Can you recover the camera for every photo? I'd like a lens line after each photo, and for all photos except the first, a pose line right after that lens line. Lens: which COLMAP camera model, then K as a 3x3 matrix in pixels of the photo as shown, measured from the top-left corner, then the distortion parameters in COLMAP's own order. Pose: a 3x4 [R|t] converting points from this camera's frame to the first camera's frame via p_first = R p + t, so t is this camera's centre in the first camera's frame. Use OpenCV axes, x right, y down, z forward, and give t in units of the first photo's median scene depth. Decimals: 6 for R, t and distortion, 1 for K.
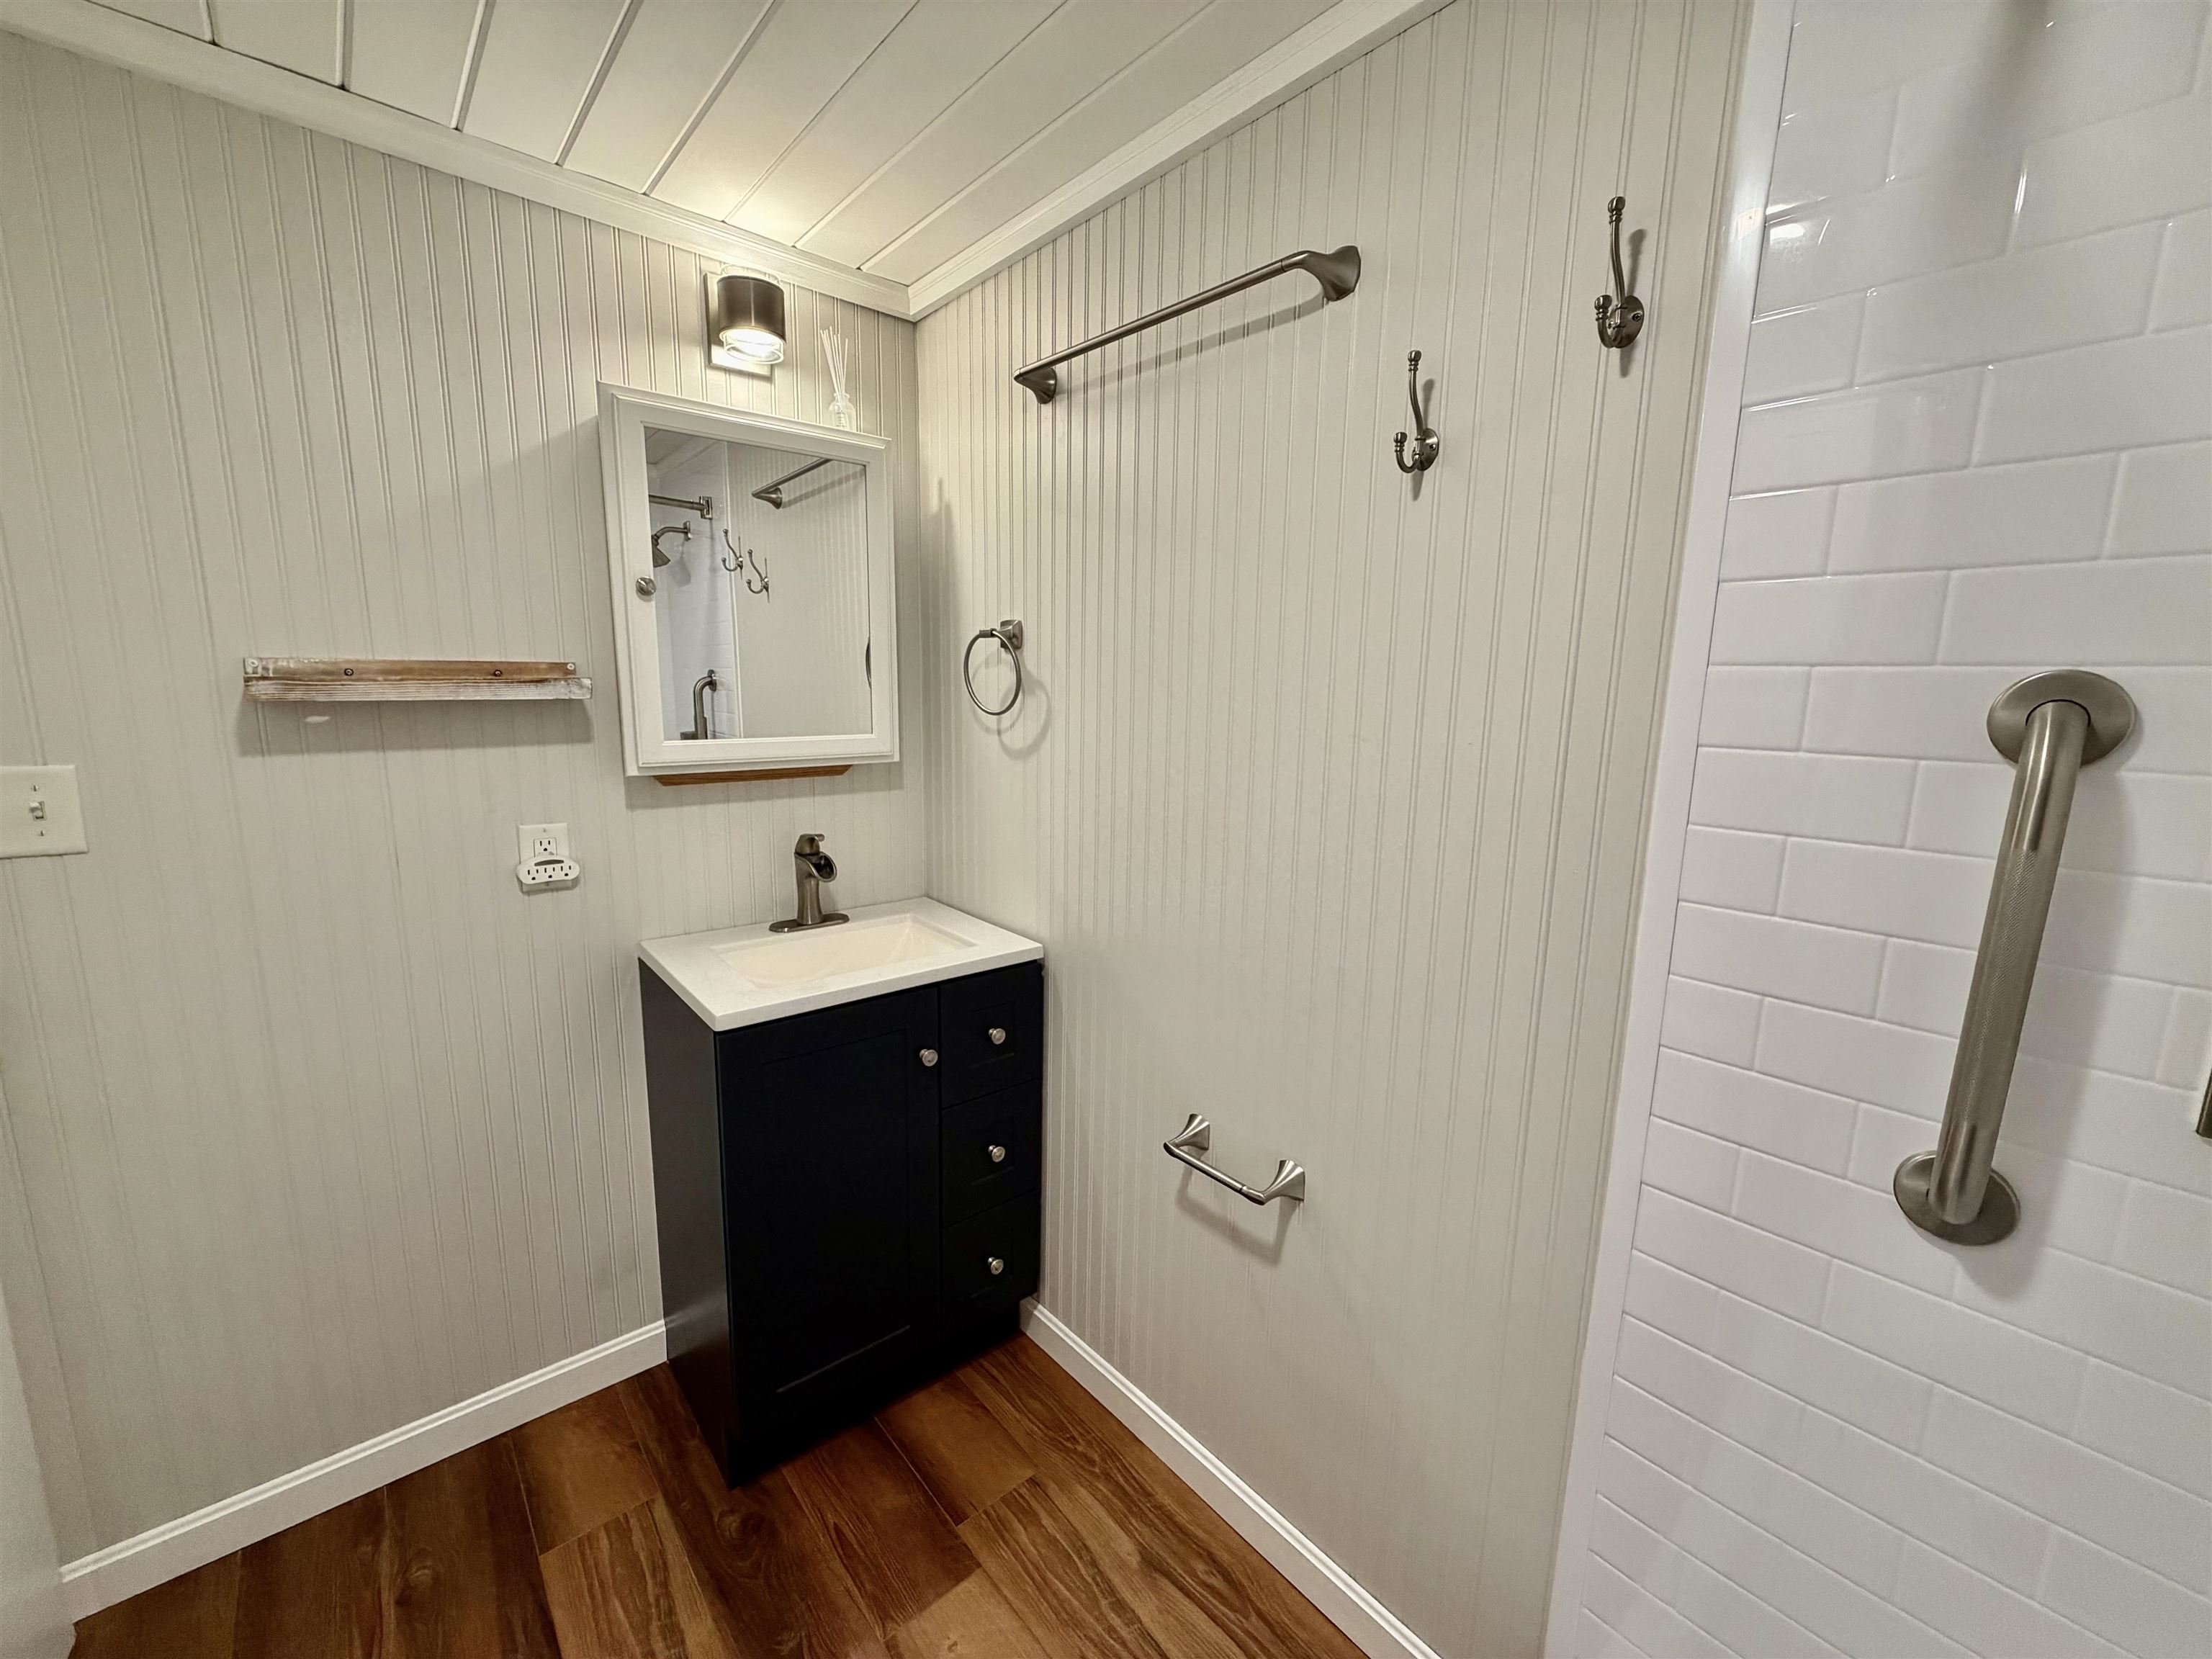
lens RADIAL K [[895.6, 0, 1106.0], [0, 895.6, 829.5], [0, 0, 1]] dist [-0.000747, -0.000129]
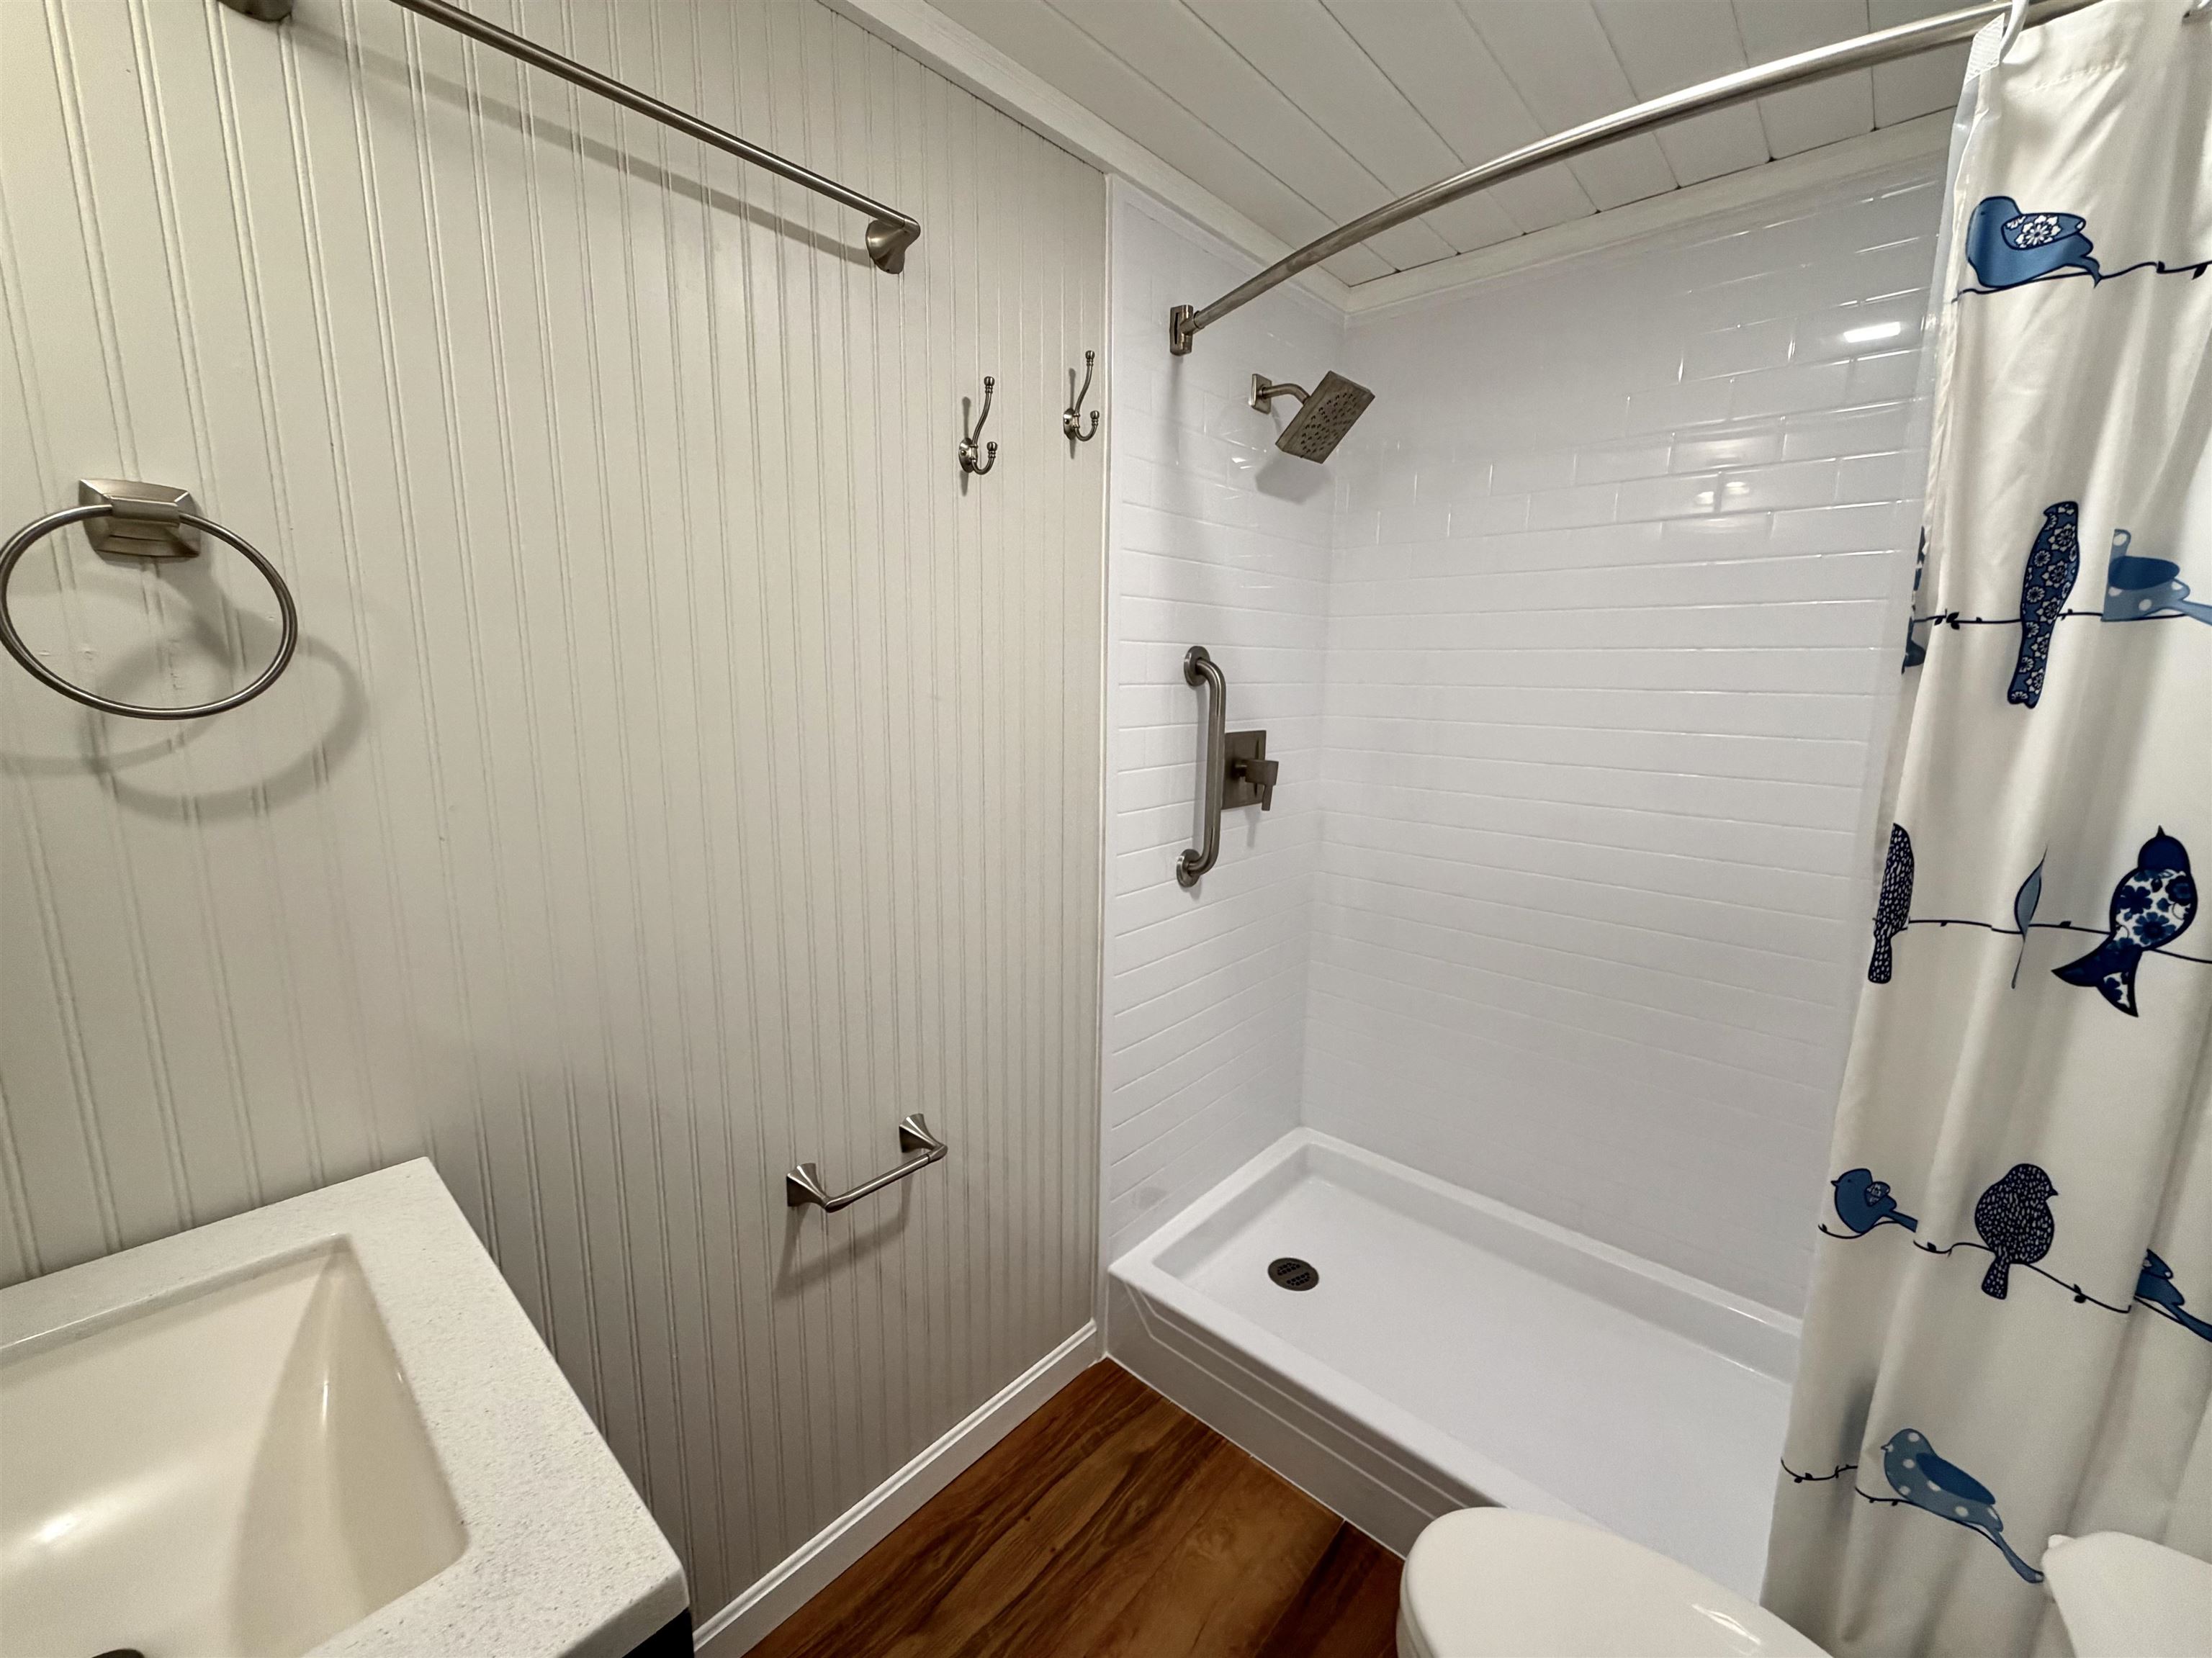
lens RADIAL K [[895.6, 0, 1106.0], [0, 895.6, 829.0], [0, 0, 1]] dist [-0.000747, -0.000129]
pose [[-0.133186, -0.193025, 0.972113, -0.722679], [0.154483, 0.964819, 0.212742, -0.124601], [-0.978977, 0.178509, -0.098681, 0.784761]]
